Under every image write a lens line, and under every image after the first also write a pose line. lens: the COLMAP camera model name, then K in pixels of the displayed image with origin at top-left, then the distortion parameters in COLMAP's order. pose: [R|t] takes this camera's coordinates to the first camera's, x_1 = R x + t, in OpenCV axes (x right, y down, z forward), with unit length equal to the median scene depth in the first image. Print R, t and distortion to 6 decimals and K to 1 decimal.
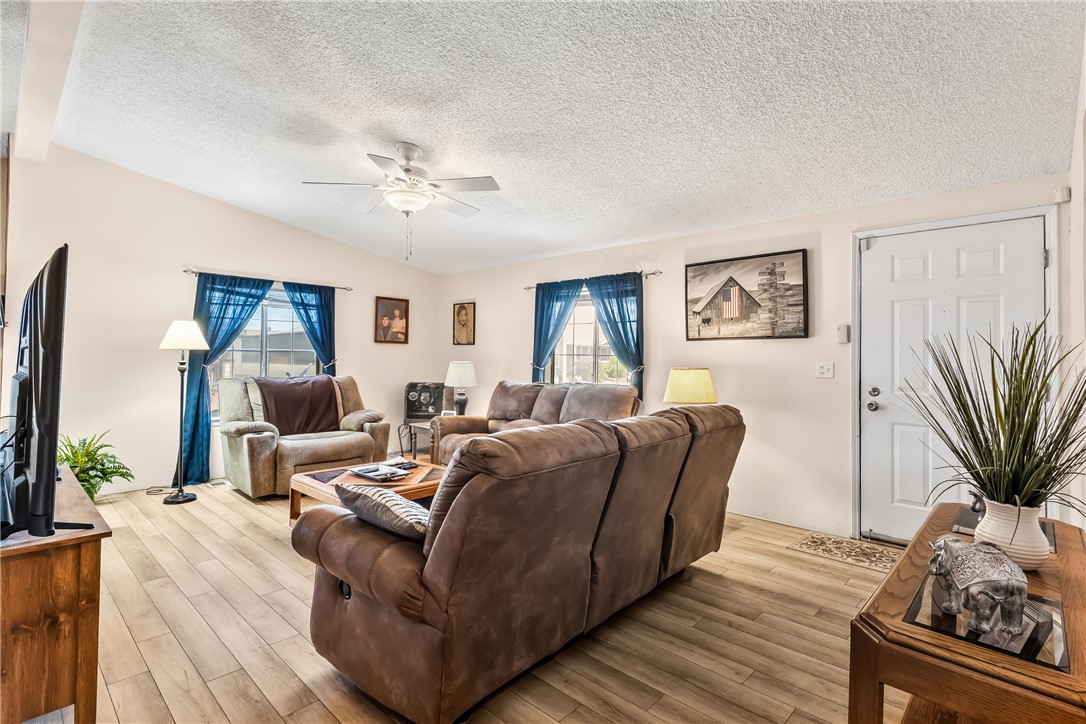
lens RADIAL K [[525.0, 0, 537.7], [0, 525.0, 344.4], [0, 0, 1]] dist [0.002001, -0.001233]
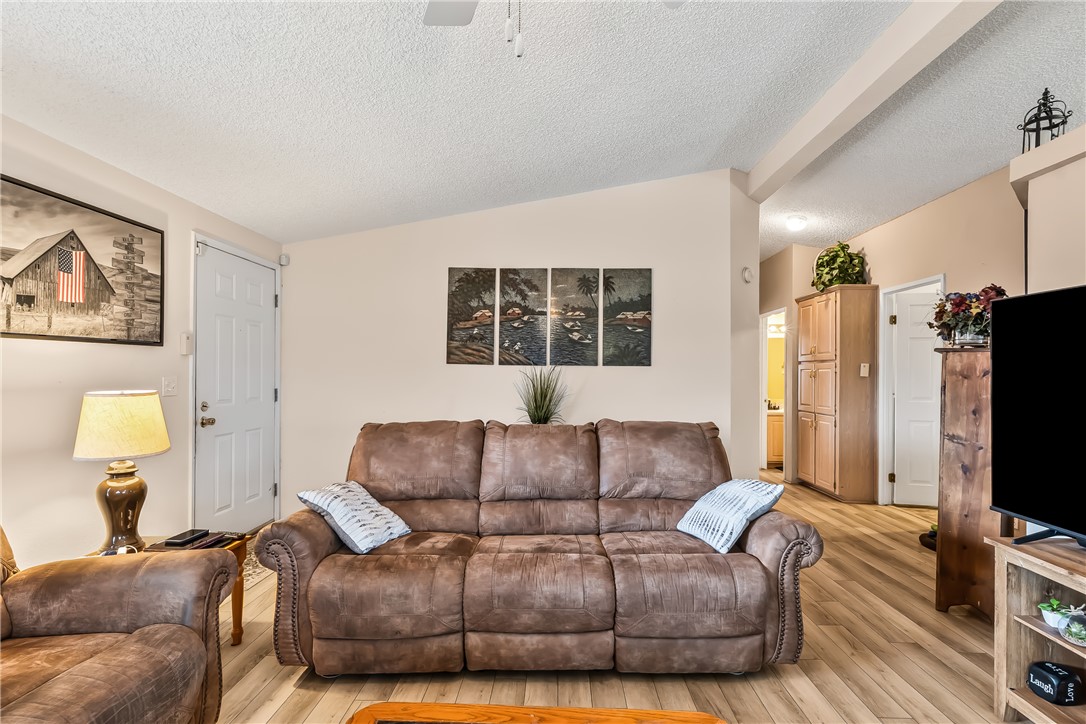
lens RADIAL K [[525.0, 0, 547.7], [0, 525.0, 372.8], [0, 0, 1]] dist [0.002001, -0.001233]
pose [[-0.682160, -0.011889, 0.731106, -0.453230], [-0.027416, 0.999581, -0.009326, 0.018974], [-0.730688, -0.026406, -0.682200, 1.124501]]
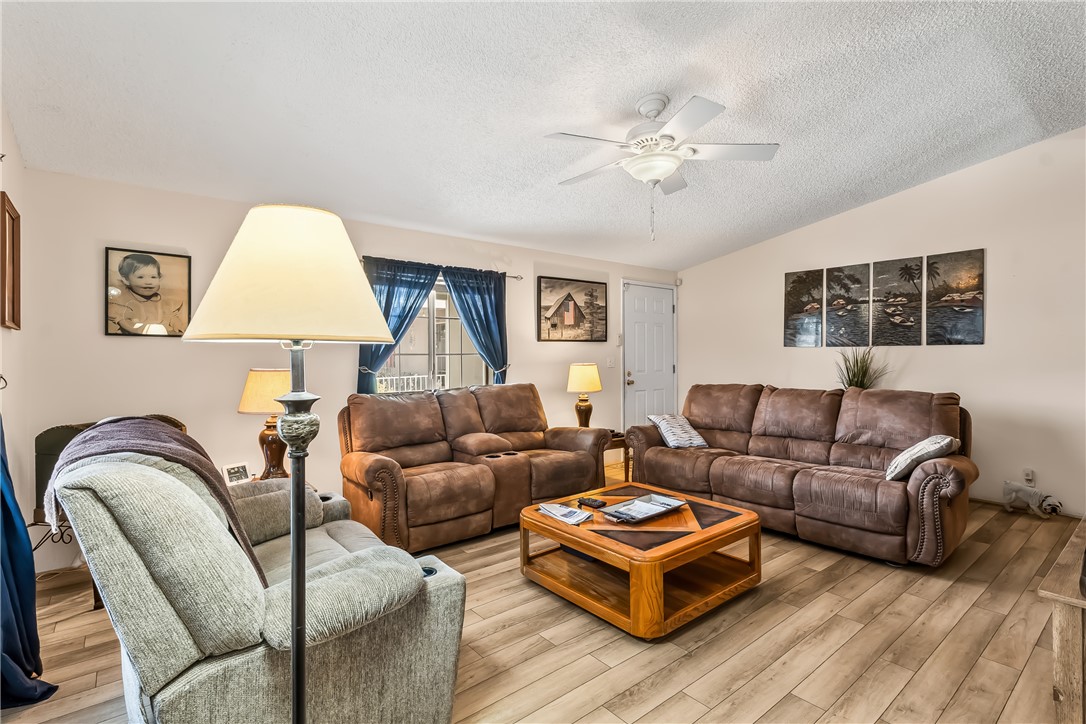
lens RADIAL K [[525.0, 0, 540.5], [0, 525.0, 361.8], [0, 0, 1]] dist [0.002001, -0.001233]
pose [[0.118247, -0.020702, 0.992768, -1.035951], [-0.014519, 0.999640, 0.022575, 0.014007], [-0.992878, -0.017084, 0.117903, 1.020430]]
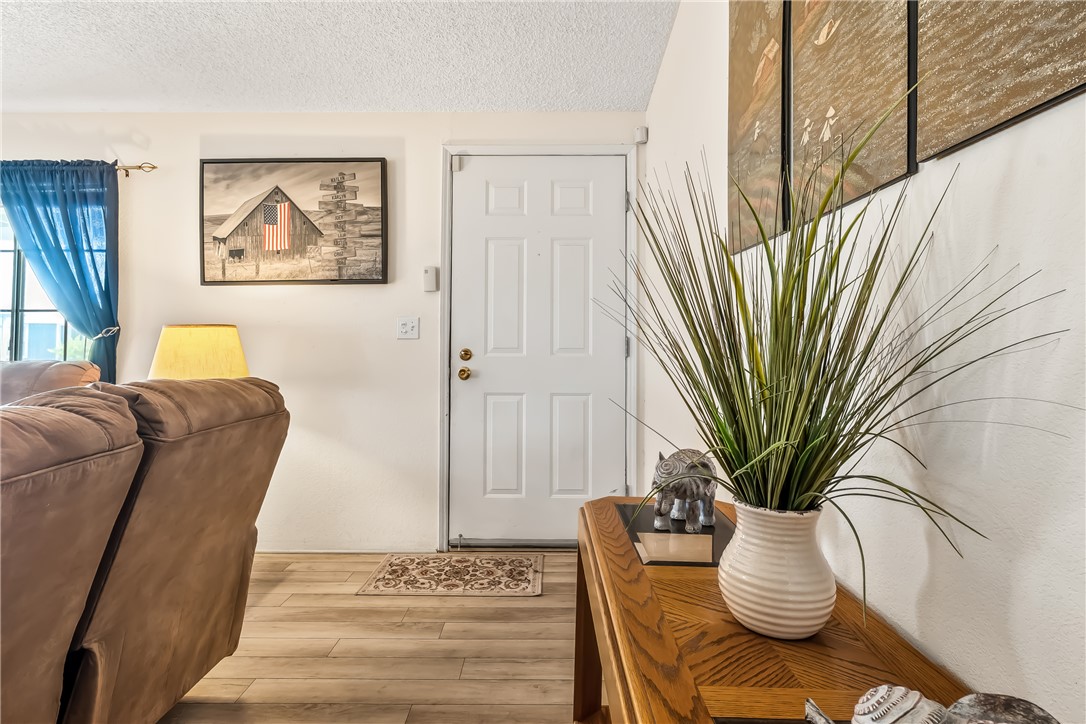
lens RADIAL K [[573.3, 0, 545.3], [0, 573.3, 330.4], [0, 0, 1]] dist [0.004319, 0.003984]
pose [[0.722946, 0.008653, 0.690850, 0.133991], [-0.009336, 0.999953, -0.002754, 0.052154], [-0.690841, -0.004459, 0.722993, 0.291541]]
